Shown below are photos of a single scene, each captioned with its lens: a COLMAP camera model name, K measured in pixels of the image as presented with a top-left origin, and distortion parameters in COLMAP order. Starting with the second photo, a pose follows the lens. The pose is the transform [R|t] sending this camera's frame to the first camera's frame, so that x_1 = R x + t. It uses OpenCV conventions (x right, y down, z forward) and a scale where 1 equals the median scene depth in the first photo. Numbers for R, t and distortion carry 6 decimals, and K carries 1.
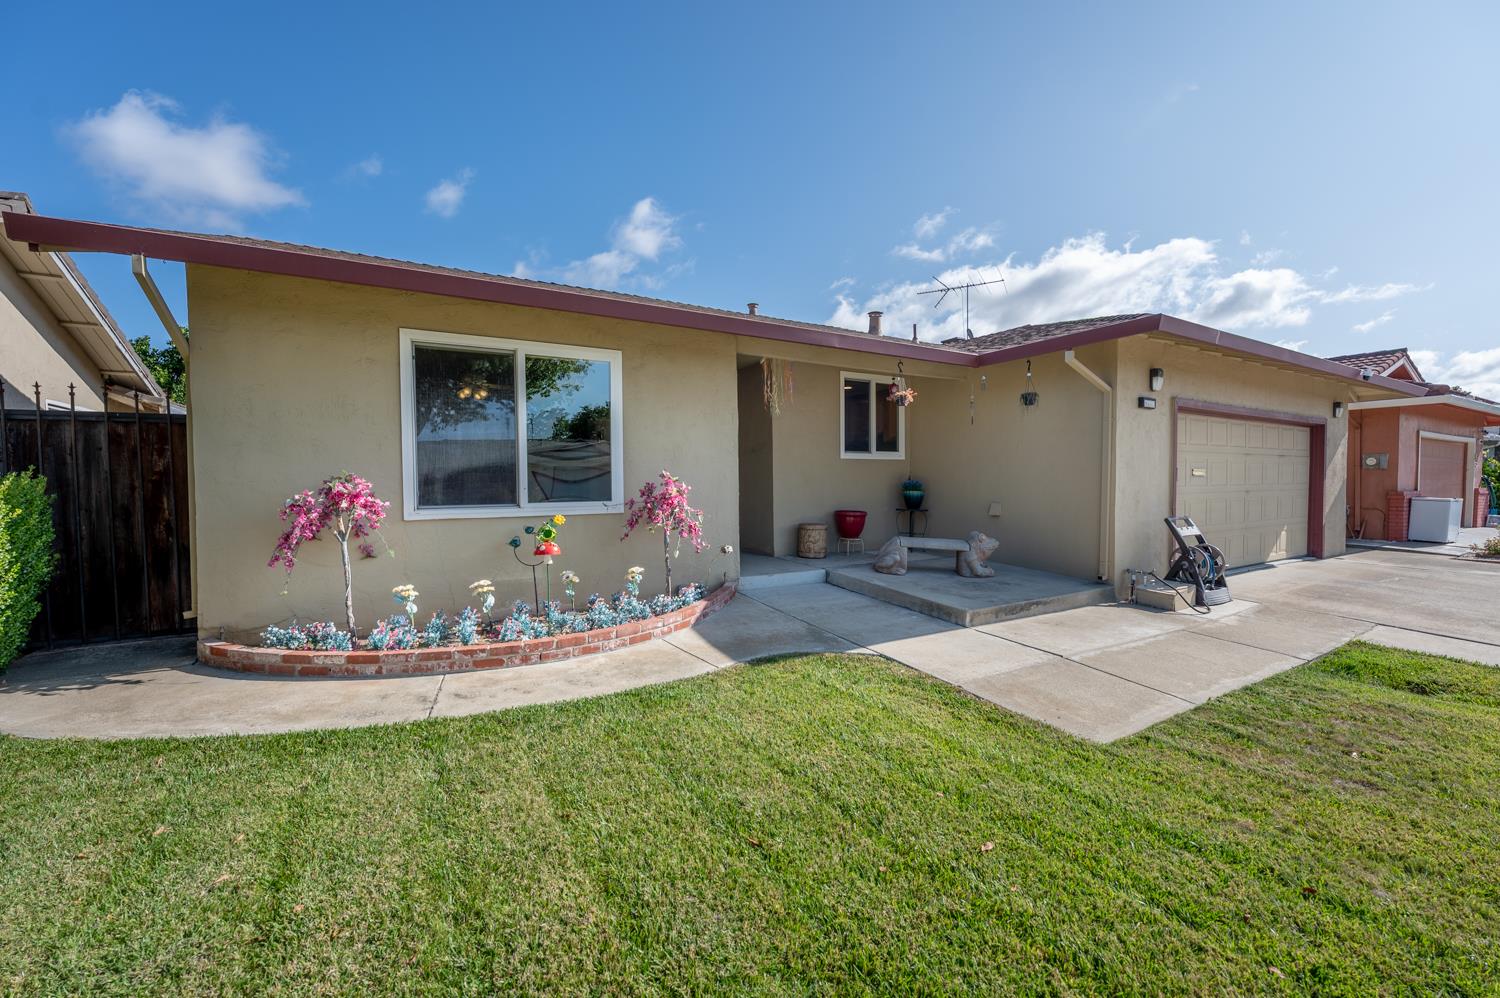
lens RADIAL K [[601.8, 0, 744.7], [0, 601.8, 498.4], [0, 0, 1]] dist [-0.021424, 0.001419]
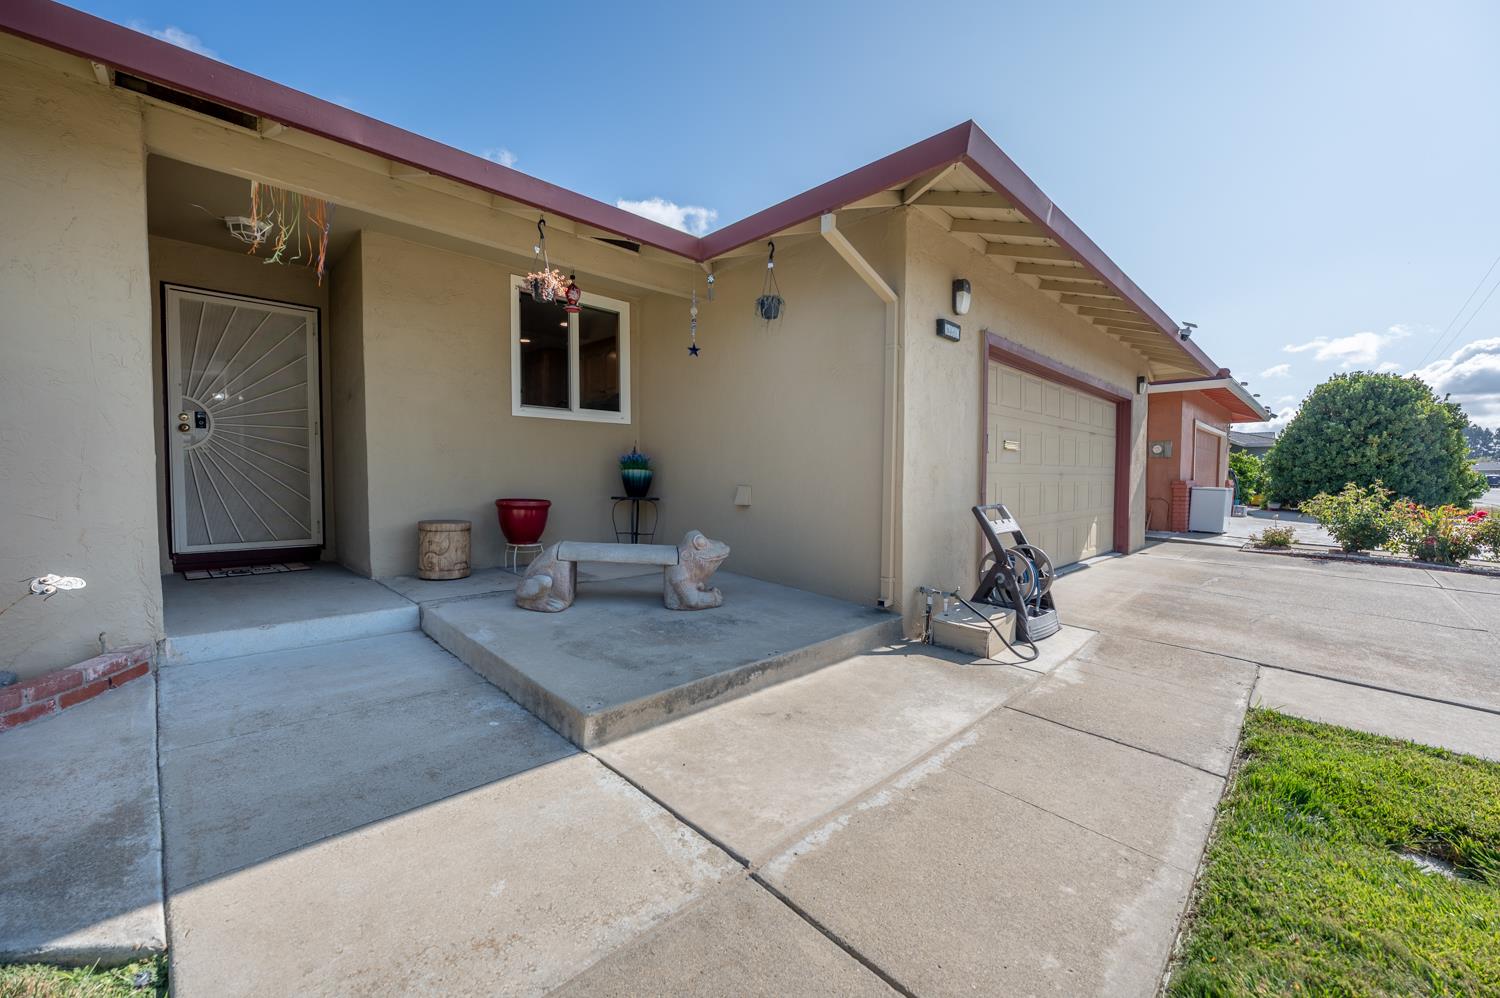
lens RADIAL K [[601.8, 0, 750.5], [0, 601.8, 498.8], [0, 0, 1]] dist [-0.021424, 0.001419]
pose [[0.963165, -0.001878, 0.268906, 0.287306], [0.000254, 0.999982, 0.006075, 0.020219], [-0.268912, -0.005783, 0.963147, 0.422086]]
